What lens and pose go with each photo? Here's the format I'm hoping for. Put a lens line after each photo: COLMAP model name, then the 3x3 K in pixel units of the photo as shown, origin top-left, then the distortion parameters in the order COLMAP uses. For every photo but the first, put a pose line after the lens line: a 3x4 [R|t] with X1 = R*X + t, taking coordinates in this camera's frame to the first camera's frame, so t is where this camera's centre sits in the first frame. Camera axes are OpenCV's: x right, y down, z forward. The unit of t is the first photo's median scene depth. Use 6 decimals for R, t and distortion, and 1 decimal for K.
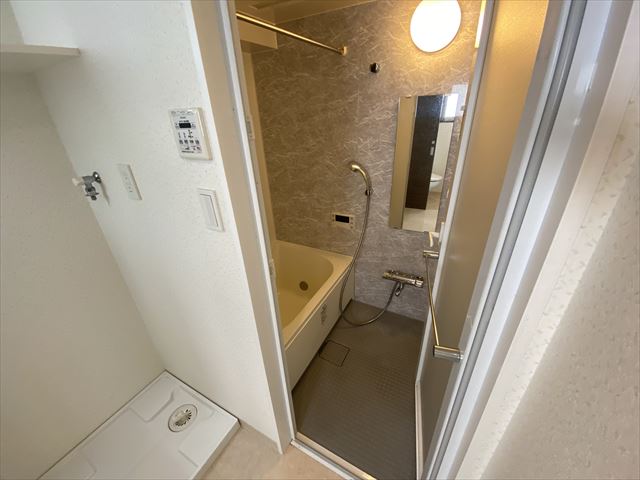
lens RADIAL K [[254.6, 0, 320.0], [0, 254.6, 240.0], [0, 0, 1]] dist [-0.028588, -0.000205]
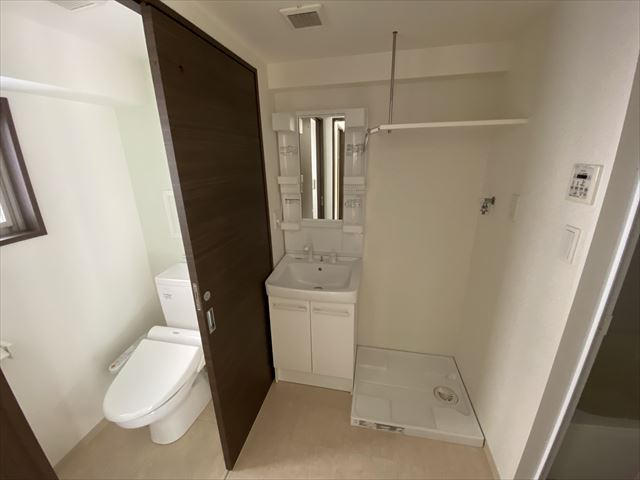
lens RADIAL K [[254.6, 0, 320.0], [0, 254.6, 240.0], [0, 0, 1]] dist [-0.028588, -0.000205]
pose [[0.289839, 0.313647, -0.904223, 0.356754], [-0.407172, 0.895423, 0.180080, 0.182607], [0.866143, 0.315980, 0.387237, -0.626454]]
